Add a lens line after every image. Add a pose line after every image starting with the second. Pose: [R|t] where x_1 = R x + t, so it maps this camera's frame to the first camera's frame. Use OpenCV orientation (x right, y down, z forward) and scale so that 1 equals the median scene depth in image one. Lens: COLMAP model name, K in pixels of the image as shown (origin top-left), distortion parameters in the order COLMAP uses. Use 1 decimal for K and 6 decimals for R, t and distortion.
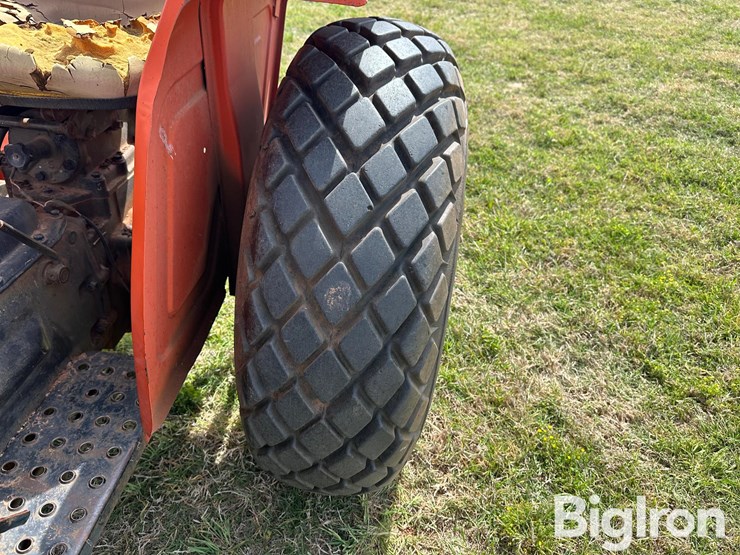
lens RADIAL K [[527.2, 0, 375.9], [0, 527.2, 283.2], [0, 0, 1]] dist [0.058800, -0.072328]
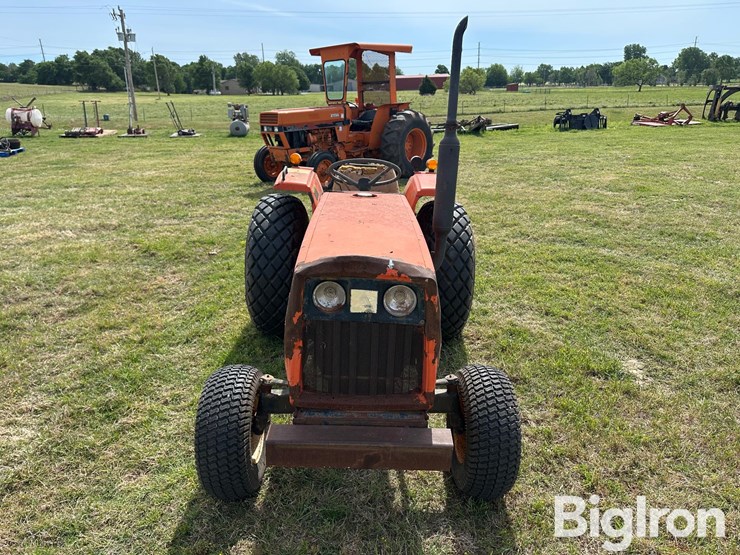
lens RADIAL K [[527.2, 0, 369.7], [0, 527.2, 279.2], [0, 0, 1]] dist [0.058800, -0.072328]
pose [[0.992242, -0.094794, 0.080438, -0.364140], [0.115652, 0.941196, -0.317451, 0.496845], [-0.045616, 0.324291, 0.944857, -0.993608]]
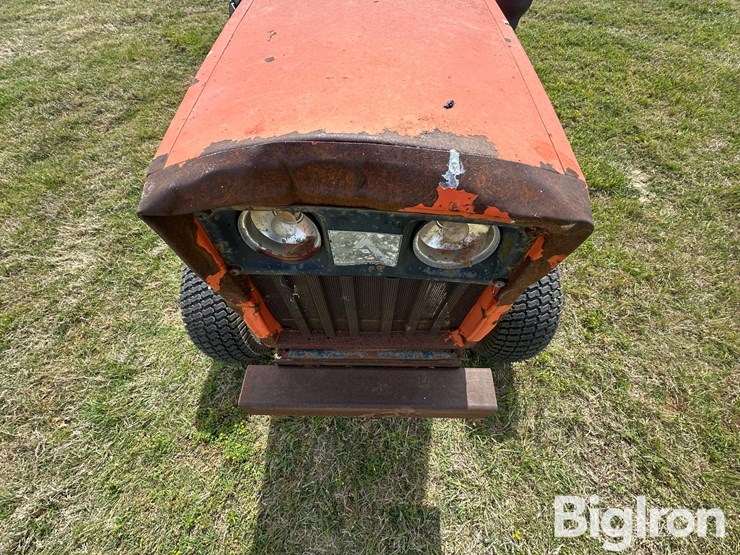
lens RADIAL K [[297.7, 0, 369.0], [0, 297.7, 279.6], [0, 0, 1]] dist [-0.002095, 0.000124]
pose [[0.991466, -0.125815, -0.034147, -0.309941], [0.130233, 0.944027, 0.303071, 0.255784], [-0.005895, -0.304932, 0.952356, -0.448296]]
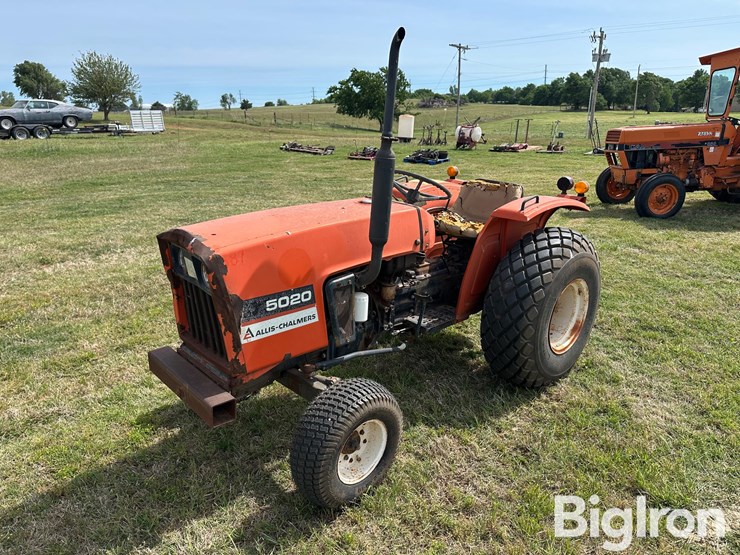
lens RADIAL K [[527.2, 0, 367.3], [0, 527.2, 277.9], [0, 0, 1]] dist [0.058800, -0.072328]
pose [[0.750541, 0.124549, -0.648980, 0.542748], [-0.361769, 0.899281, -0.245798, 0.424953], [0.553001, 0.419263, 0.720006, -0.785534]]
